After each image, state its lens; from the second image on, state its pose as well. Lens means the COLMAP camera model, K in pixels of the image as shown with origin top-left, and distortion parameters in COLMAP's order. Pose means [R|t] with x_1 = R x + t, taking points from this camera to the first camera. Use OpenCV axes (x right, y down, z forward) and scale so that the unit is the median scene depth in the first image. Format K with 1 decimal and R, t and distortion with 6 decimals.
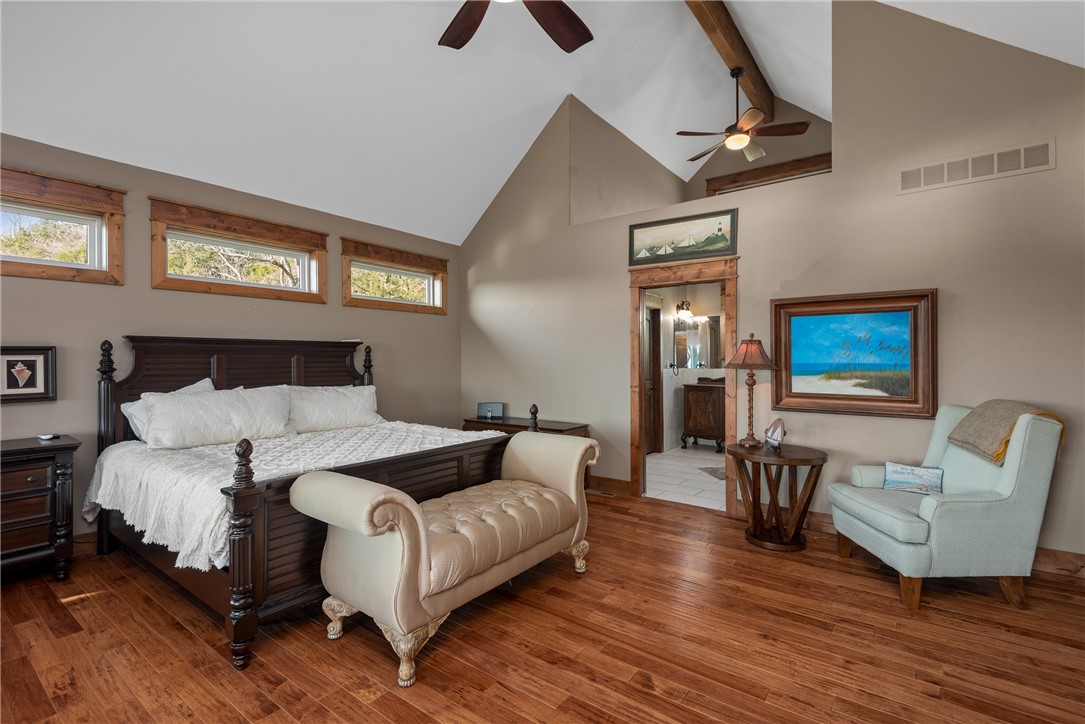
lens RADIAL K [[490.2, 0, 542.9], [0, 490.2, 362.1], [0, 0, 1]] dist [0.024626, -0.009928]
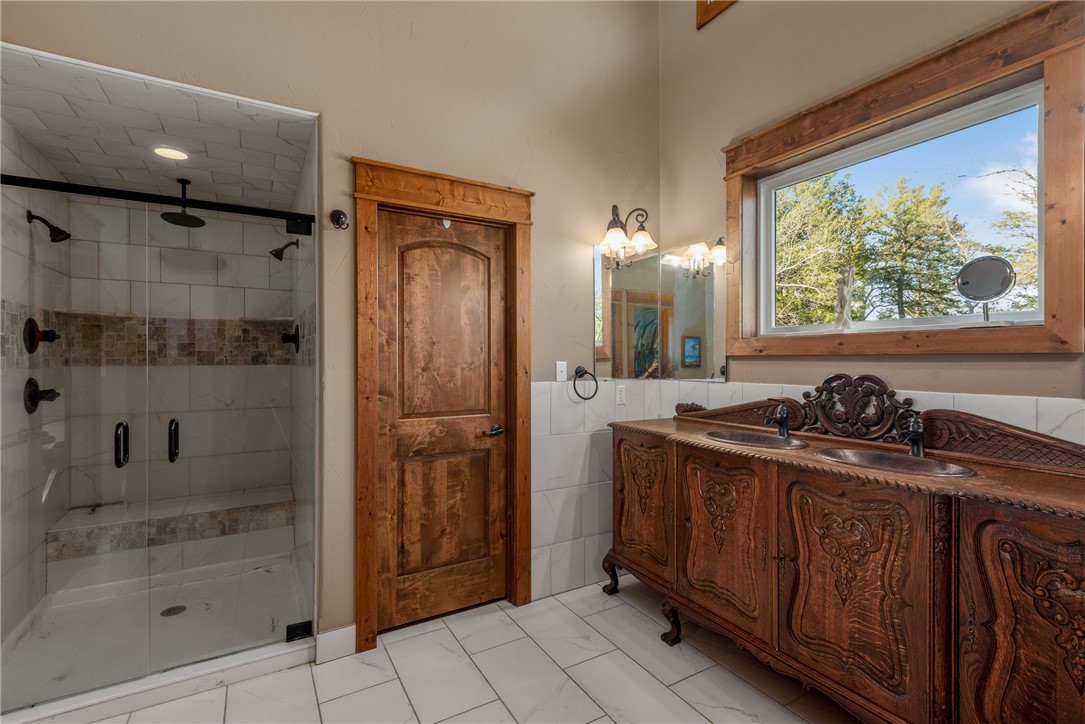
lens RADIAL K [[490.2, 0, 543.0], [0, 490.2, 359.3], [0, 0, 1]] dist [0.024626, -0.009928]
pose [[0.923528, -0.000612, -0.383529, 0.389975], [-0.001265, 0.999988, -0.004644, -0.001891], [0.383528, 0.004774, 0.923517, 0.641745]]
